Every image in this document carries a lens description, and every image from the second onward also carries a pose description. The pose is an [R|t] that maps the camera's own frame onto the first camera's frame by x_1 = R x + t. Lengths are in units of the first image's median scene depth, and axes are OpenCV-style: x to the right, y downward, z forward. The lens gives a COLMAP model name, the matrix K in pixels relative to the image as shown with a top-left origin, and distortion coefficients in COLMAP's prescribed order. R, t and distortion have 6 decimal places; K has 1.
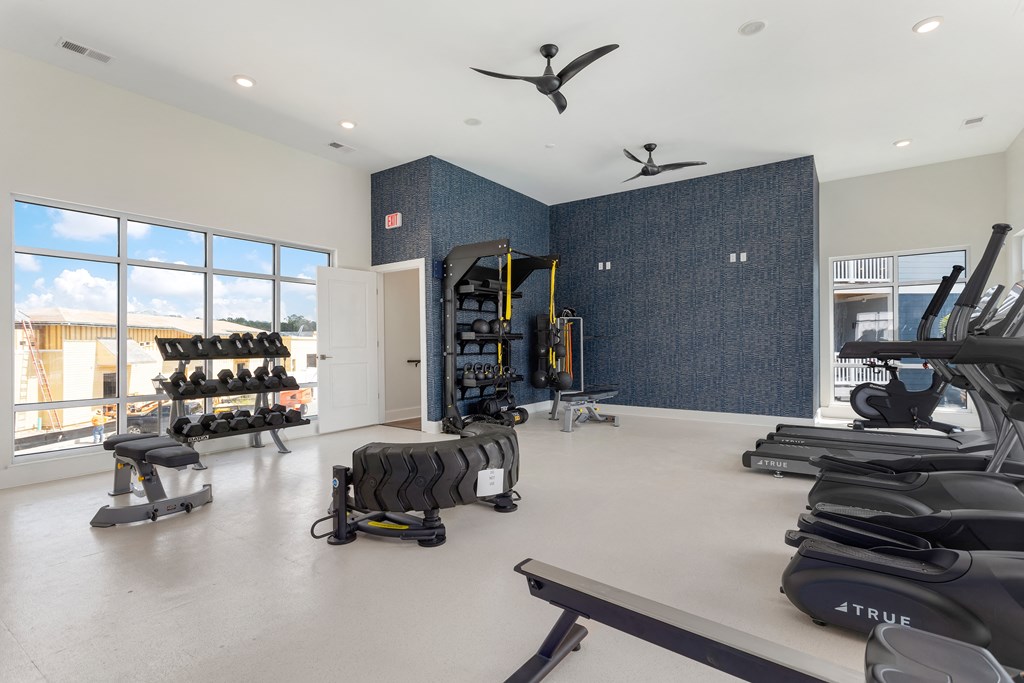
lens RADIAL K [[512.9, 0, 512.0], [0, 512.9, 341.5], [0, 0, 1]] dist [0.001517, 0.000363]
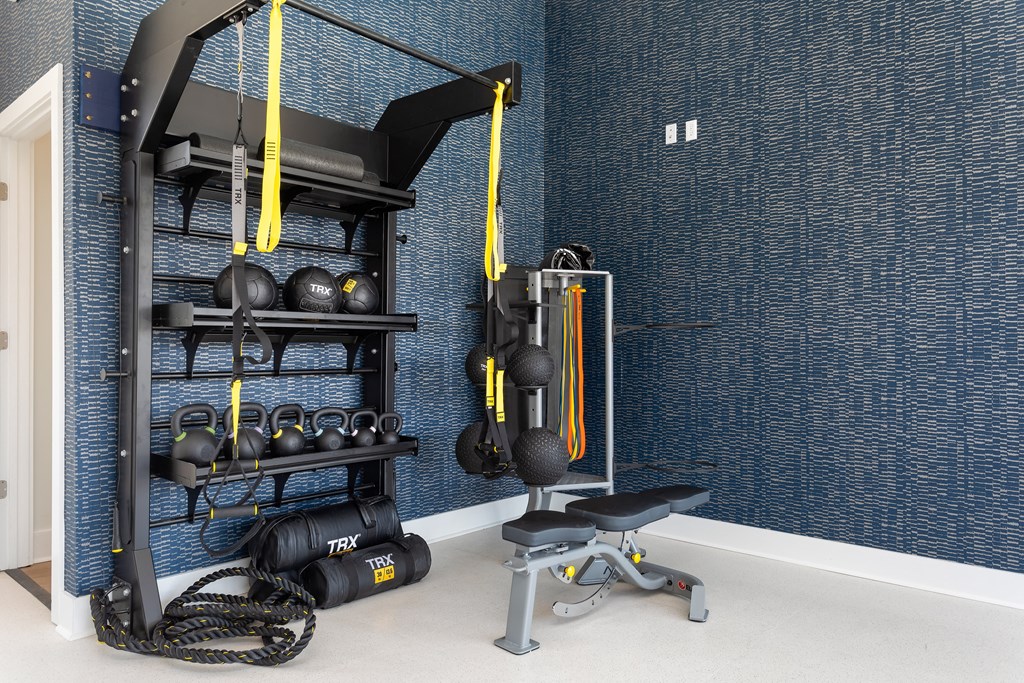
lens RADIAL K [[716.6, 0, 512.0], [0, 716.6, 341.5], [0, 0, 1]] dist [-0.004198, 0.001505]
pose [[0.992574, 0.008375, -0.121354, 0.141510], [-0.008369, 0.999965, 0.000559, 0.001937], [0.121355, 0.000461, 0.992609, 0.549577]]
